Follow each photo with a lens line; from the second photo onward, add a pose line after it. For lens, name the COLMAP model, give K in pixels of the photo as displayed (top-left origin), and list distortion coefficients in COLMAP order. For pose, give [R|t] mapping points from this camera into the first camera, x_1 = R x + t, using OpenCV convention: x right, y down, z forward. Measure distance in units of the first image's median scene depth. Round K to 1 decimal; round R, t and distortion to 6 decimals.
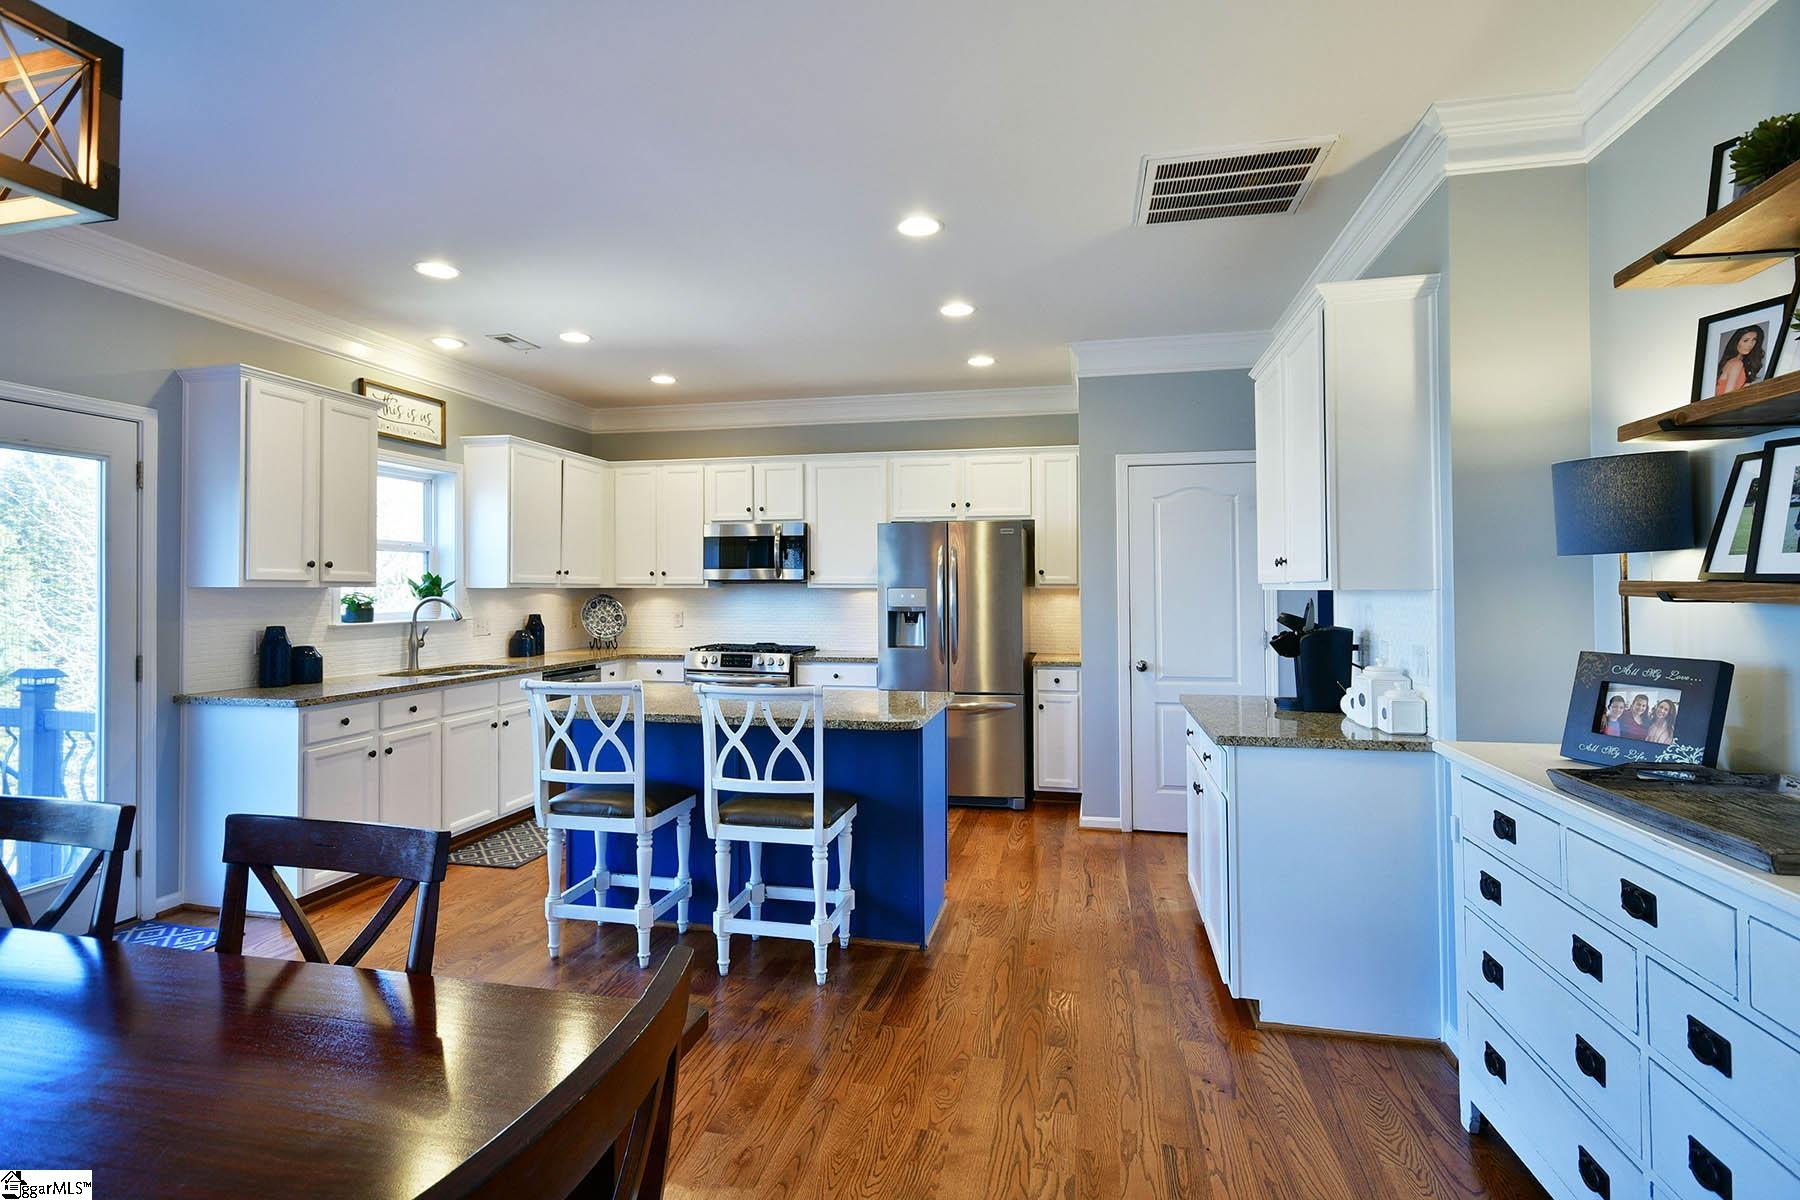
lens RADIAL K [[930.5, 0, 898.1], [0, 930.5, 584.2], [0, 0, 1]] dist [-0.002563, -0.000186]
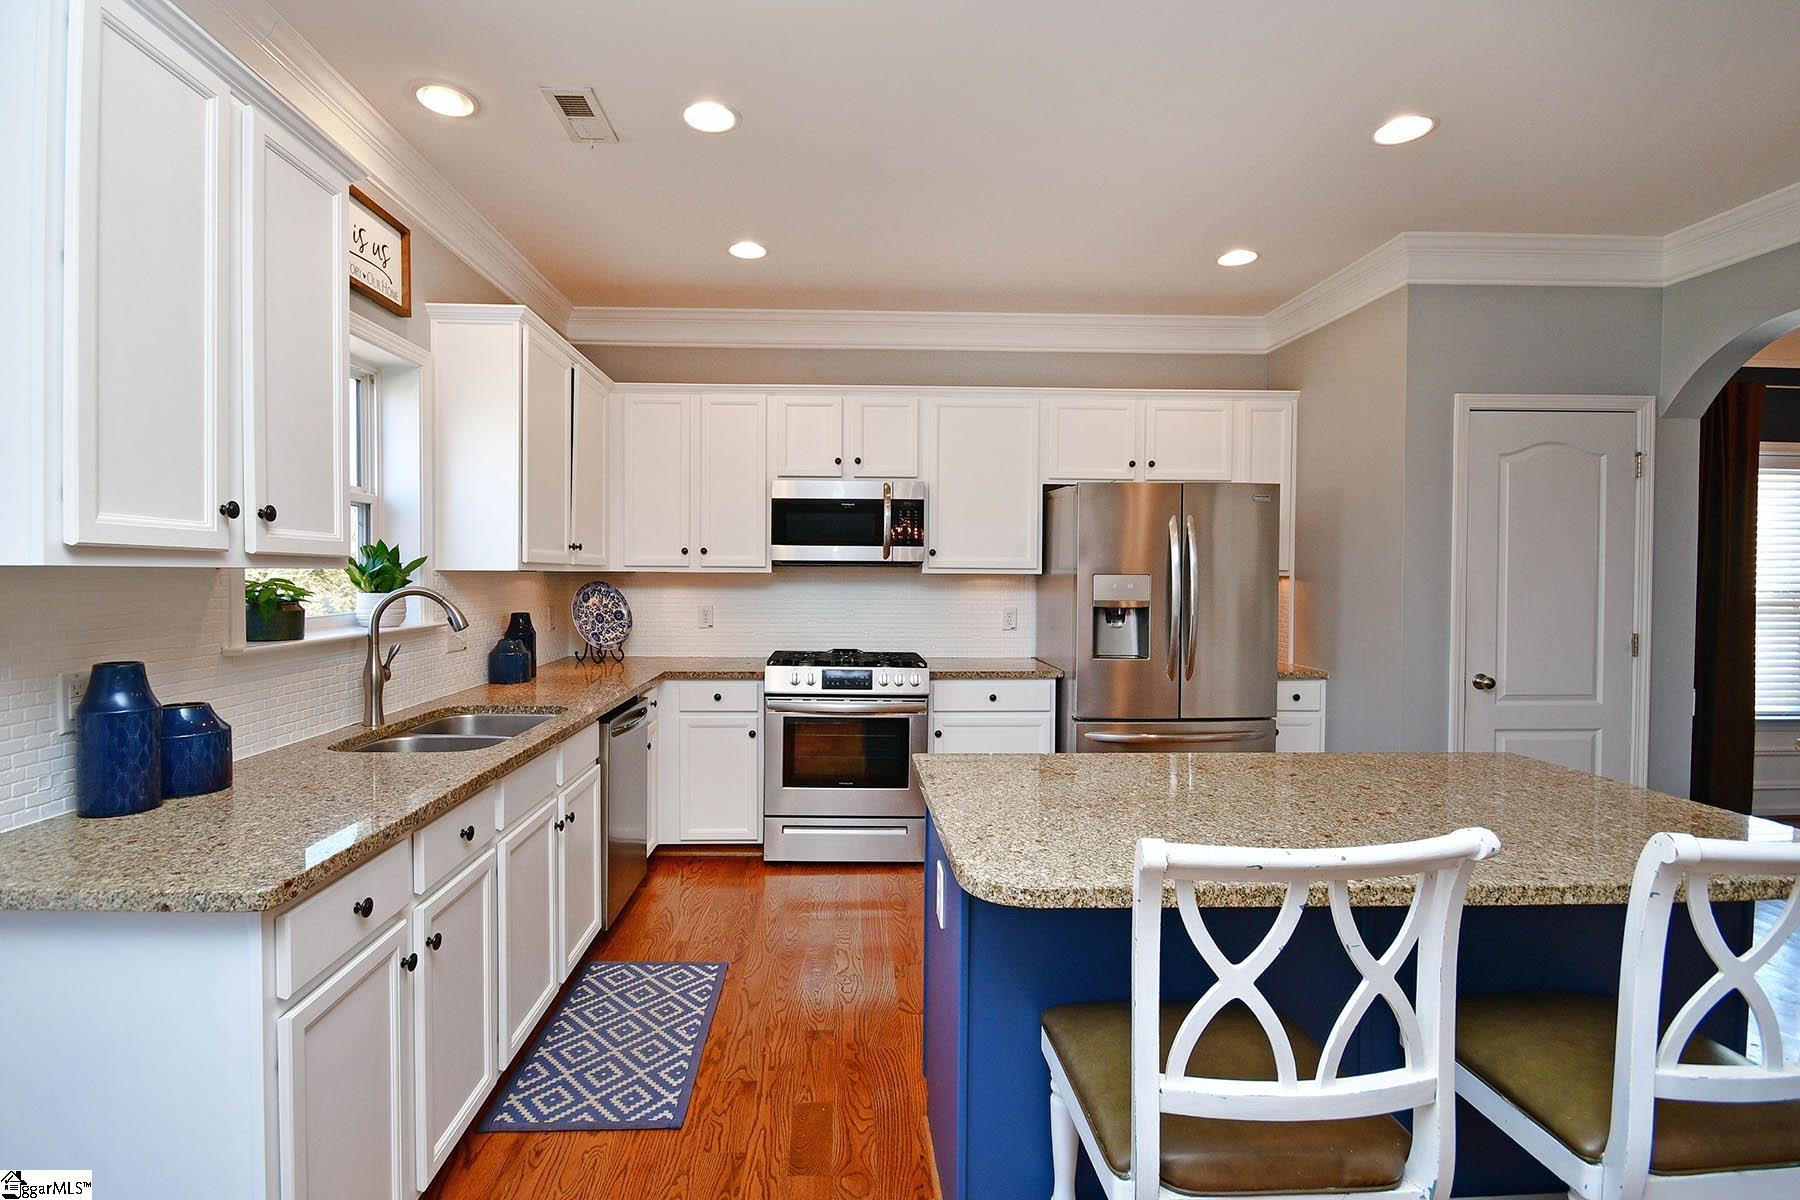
lens RADIAL K [[854.2, 0, 893.3], [0, 854.2, 599.3], [0, 0, 1]] dist [0.000912, 0.000087]
pose [[0.964668, -0.002442, 0.263455, -0.309289], [-0.006491, 0.999433, 0.033034, 0.002430], [-0.263387, -0.033577, 0.964106, 0.389244]]
